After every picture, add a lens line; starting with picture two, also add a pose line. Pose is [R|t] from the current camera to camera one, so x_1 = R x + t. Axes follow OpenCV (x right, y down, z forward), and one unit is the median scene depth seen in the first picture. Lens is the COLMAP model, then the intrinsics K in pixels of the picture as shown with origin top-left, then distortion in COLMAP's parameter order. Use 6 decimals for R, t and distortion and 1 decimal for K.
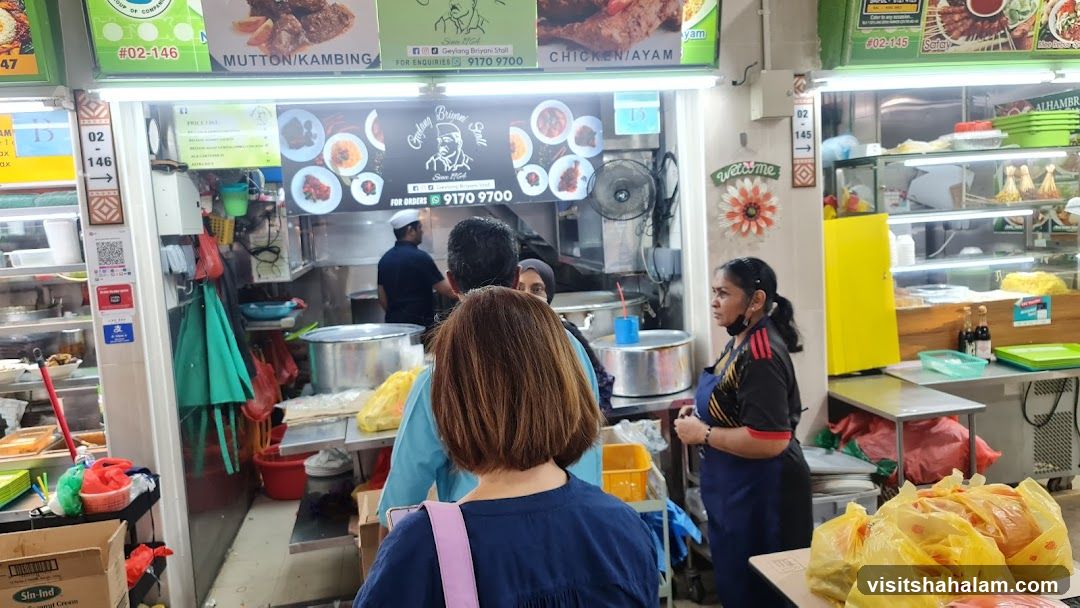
lens RADIAL K [[831.3, 0, 560.1], [0, 831.3, 302.6], [0, 0, 1]] dist [0.091896, -0.109147]
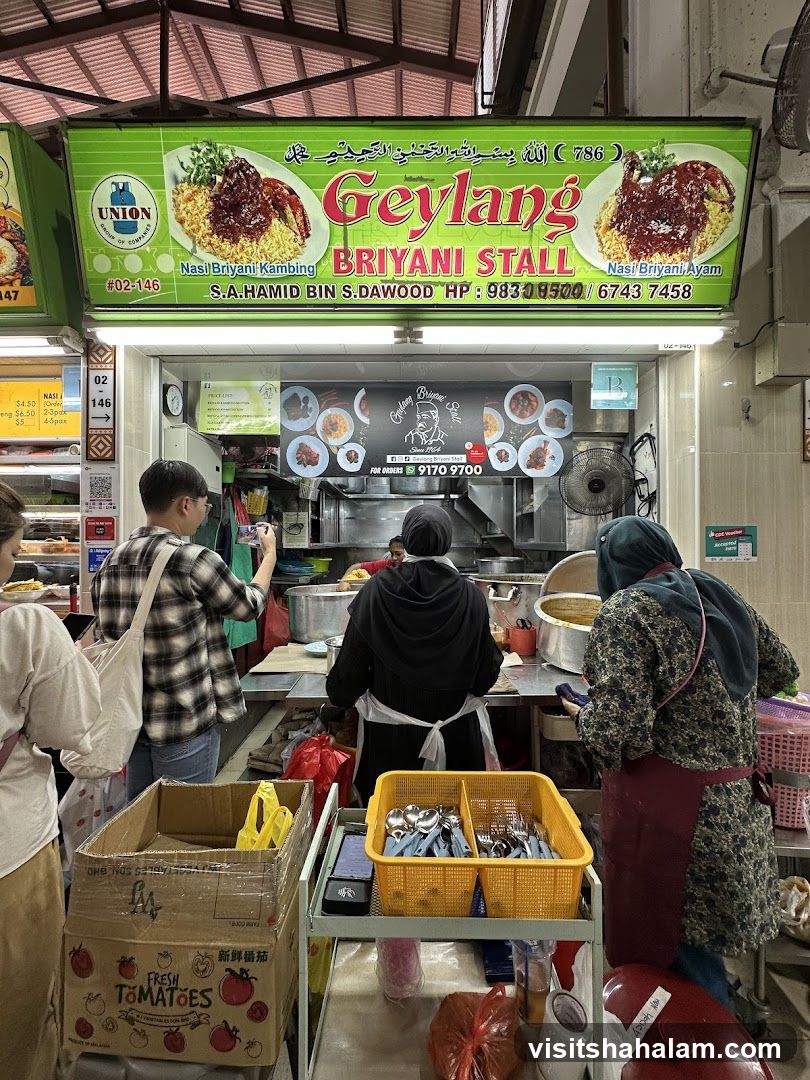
lens RADIAL K [[429.7, 0, 403.0], [0, 429.7, 543.8], [0, 0, 1]] dist [-0.003719, -0.000510]
pose [[0.973680, 0.058017, -0.220411, -0.030947], [-0.081941, 0.991507, -0.100996, 0.030368], [0.212680, 0.116398, 0.970164, 0.478734]]
